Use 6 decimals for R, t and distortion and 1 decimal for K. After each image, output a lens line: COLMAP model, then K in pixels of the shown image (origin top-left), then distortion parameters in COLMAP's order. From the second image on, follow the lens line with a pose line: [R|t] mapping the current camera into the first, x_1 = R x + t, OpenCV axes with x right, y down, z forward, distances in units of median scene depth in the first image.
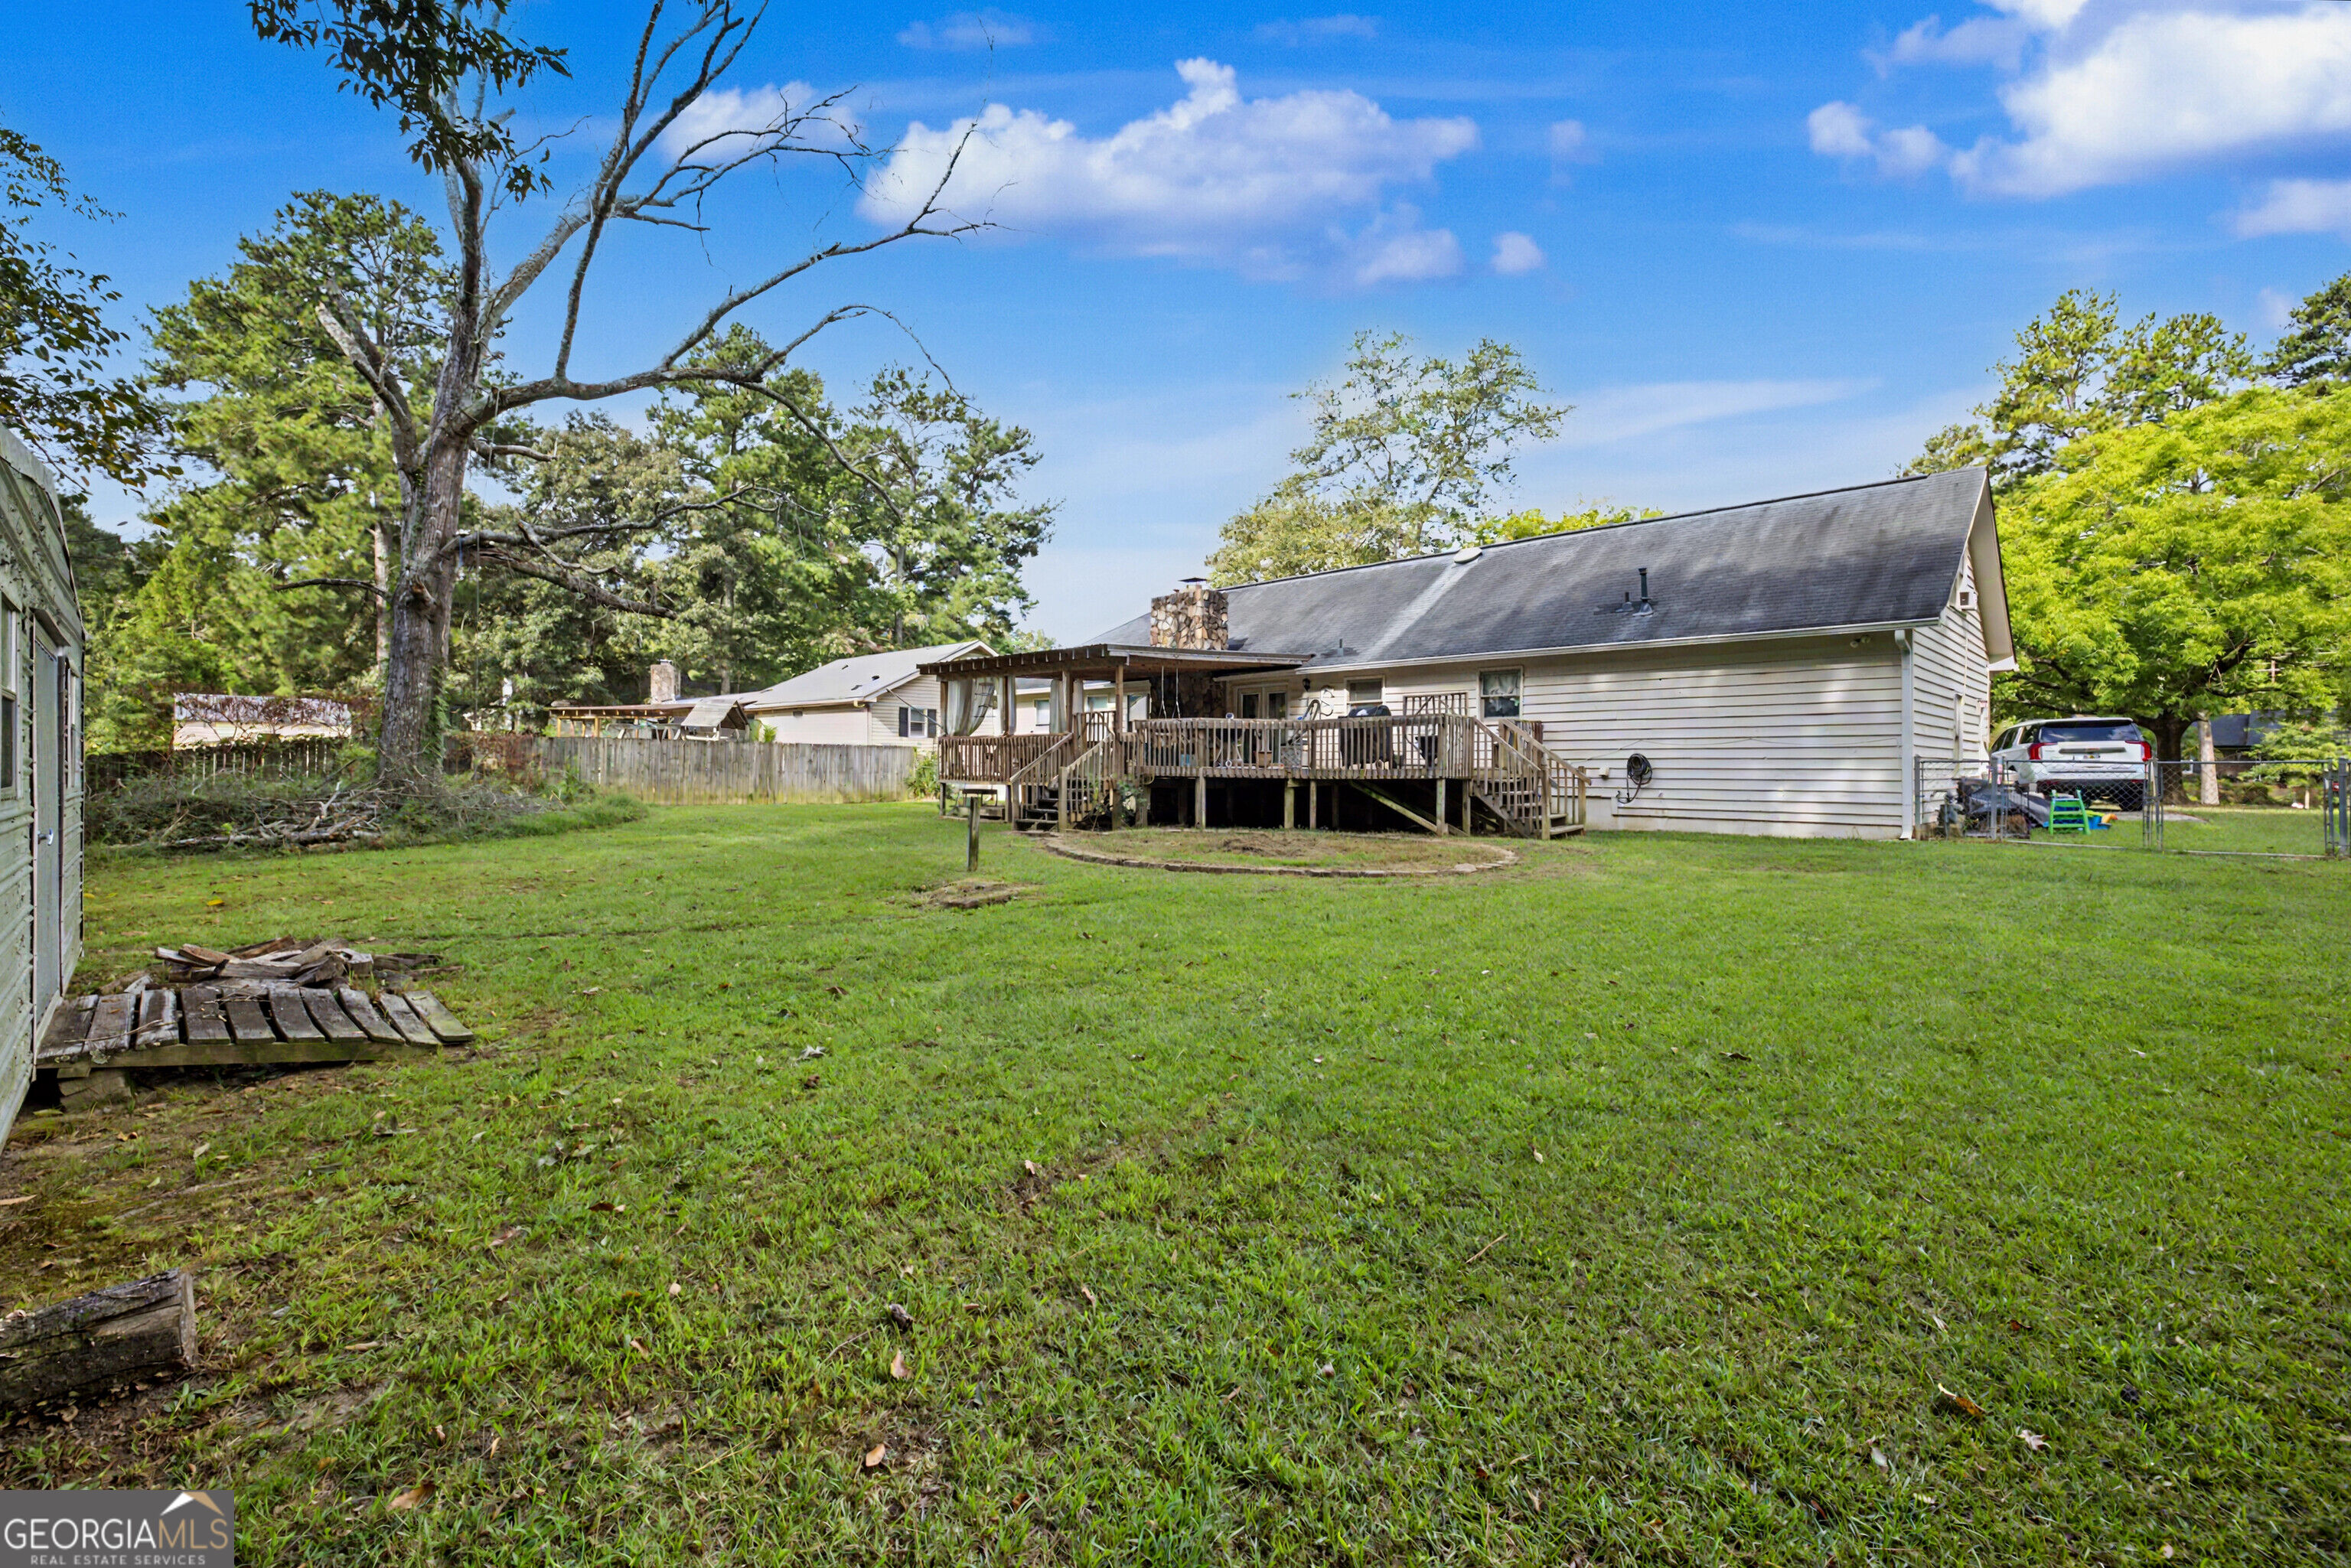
lens RADIAL K [[994.8, 0, 1177.3], [0, 994.8, 762.8], [0, 0, 1]] dist [0.000049, 0.000073]
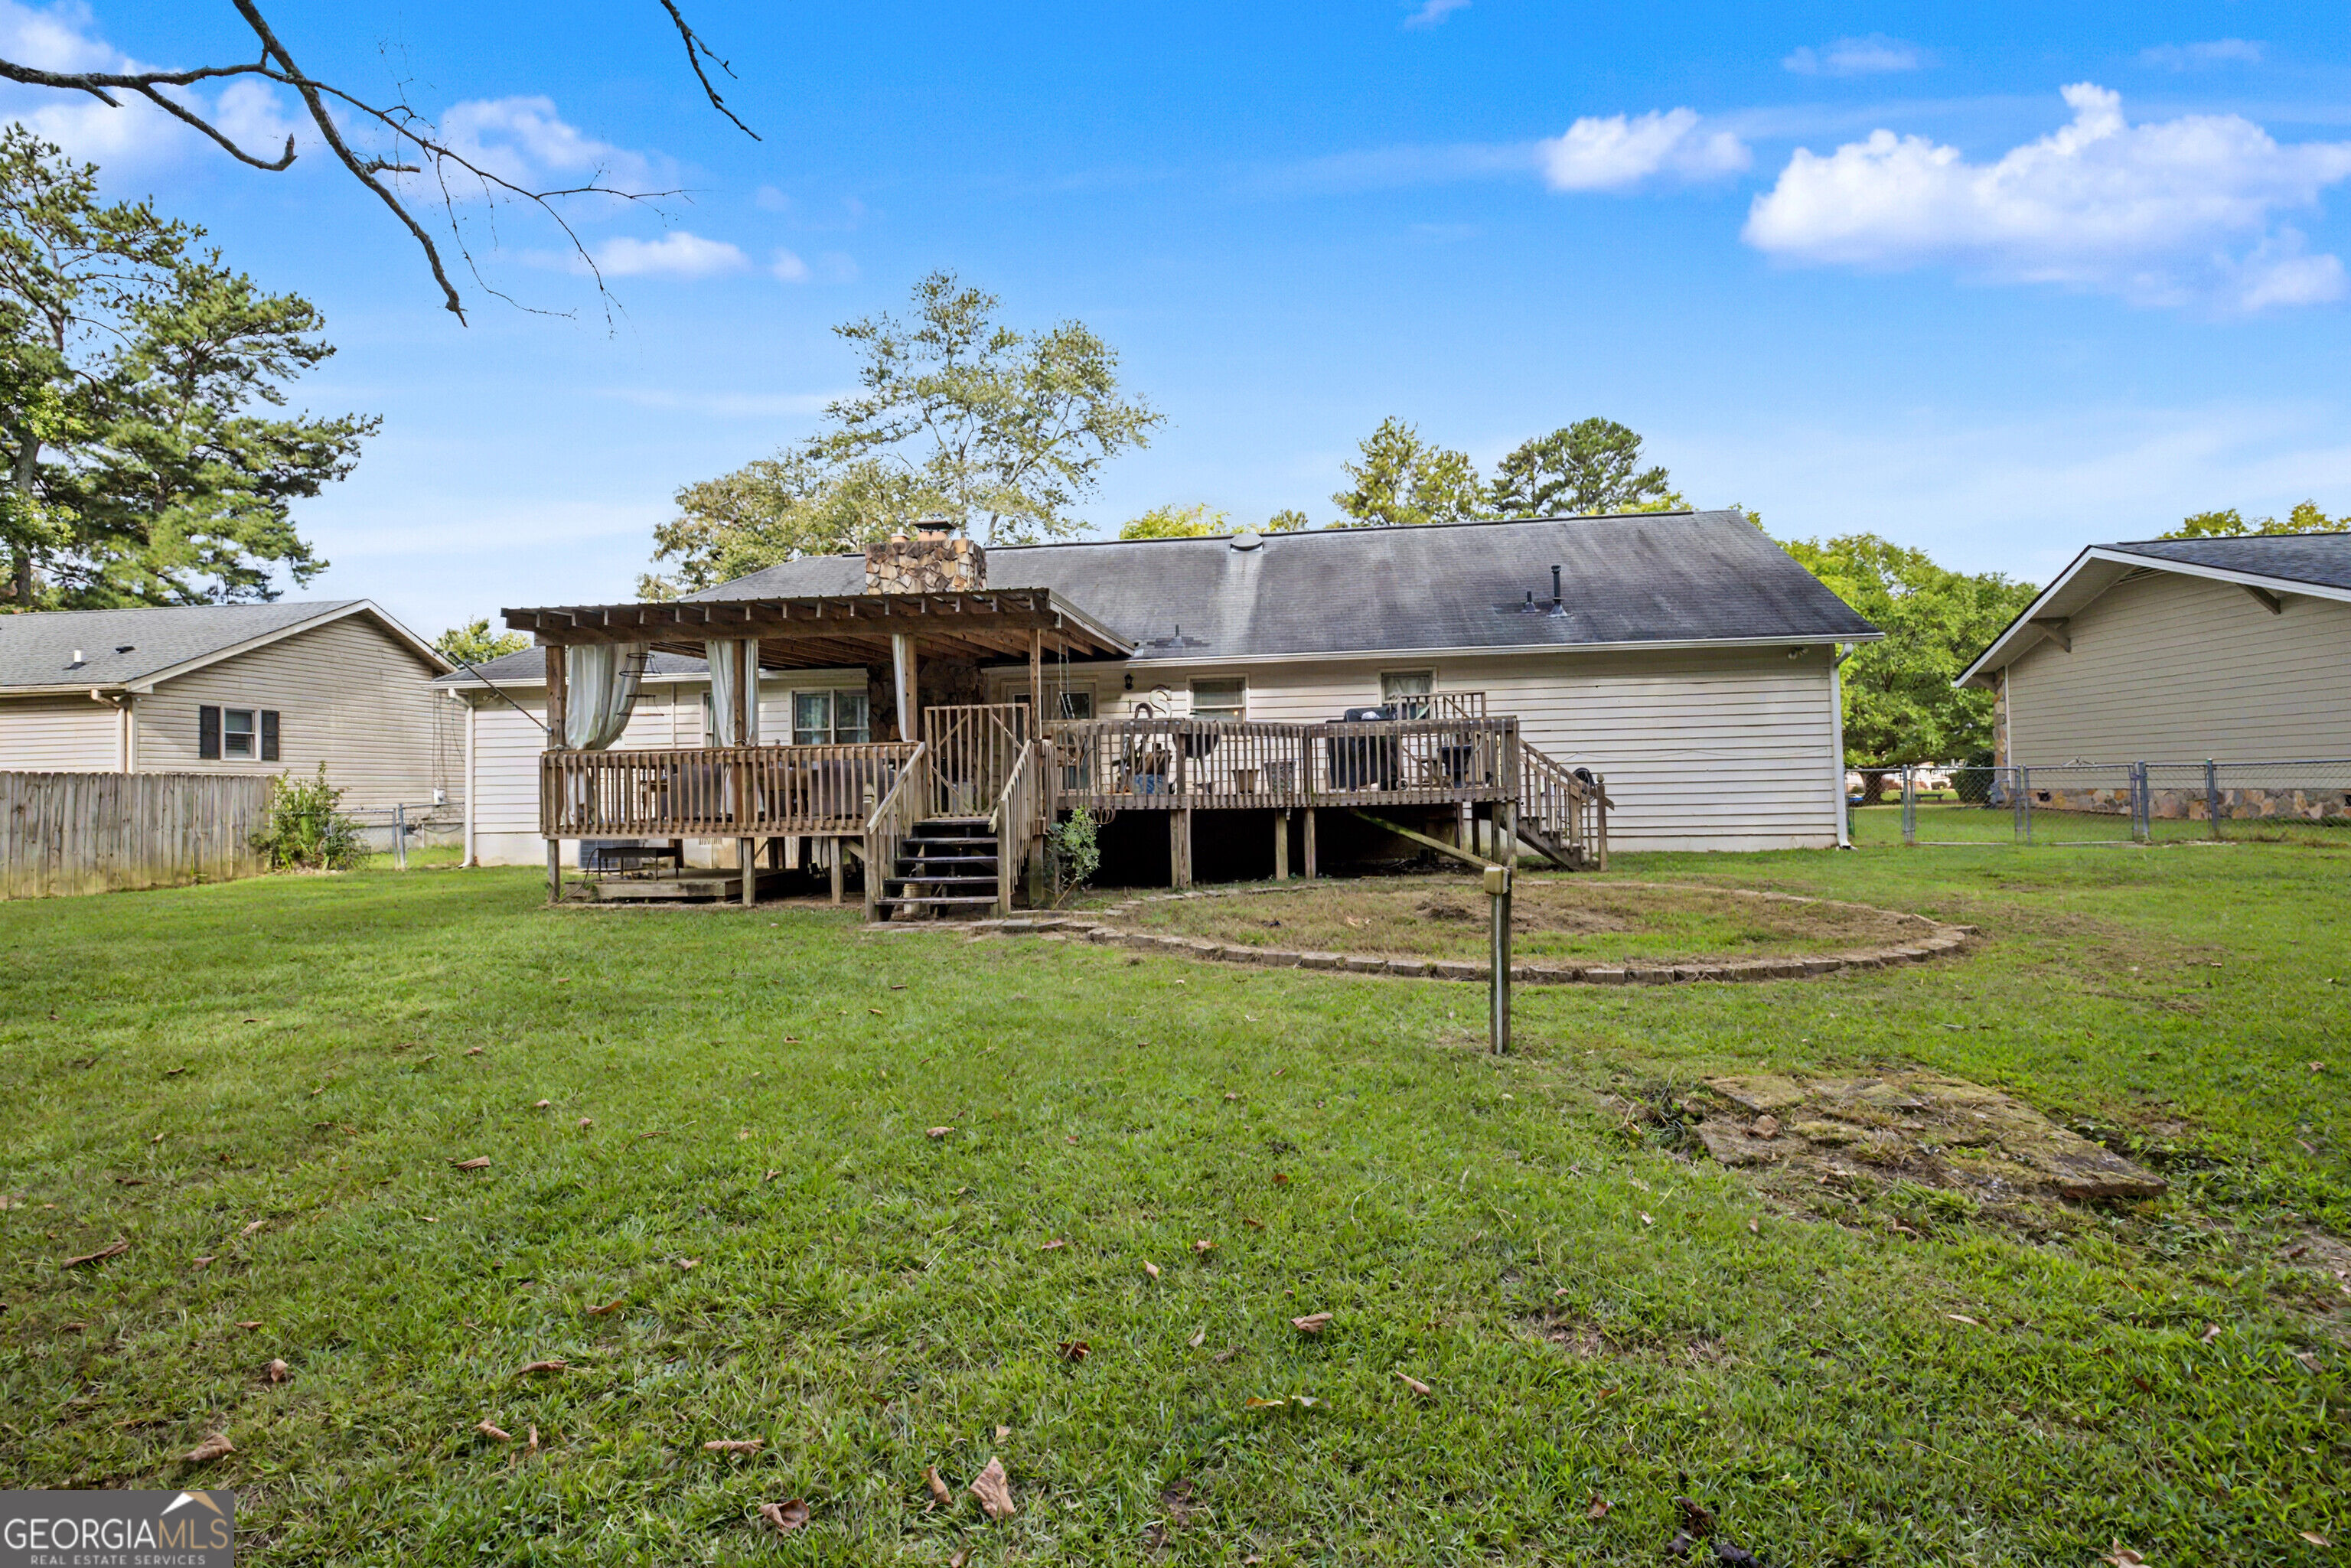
lens RADIAL K [[994.8, 0, 1177.3], [0, 994.8, 762.8], [0, 0, 1]] dist [0.000049, 0.000073]
pose [[0.794614, -0.003610, 0.607104, -0.202273], [0.021502, 0.999522, -0.022200, -0.000975], [-0.606734, 0.030694, 0.794312, 0.267724]]
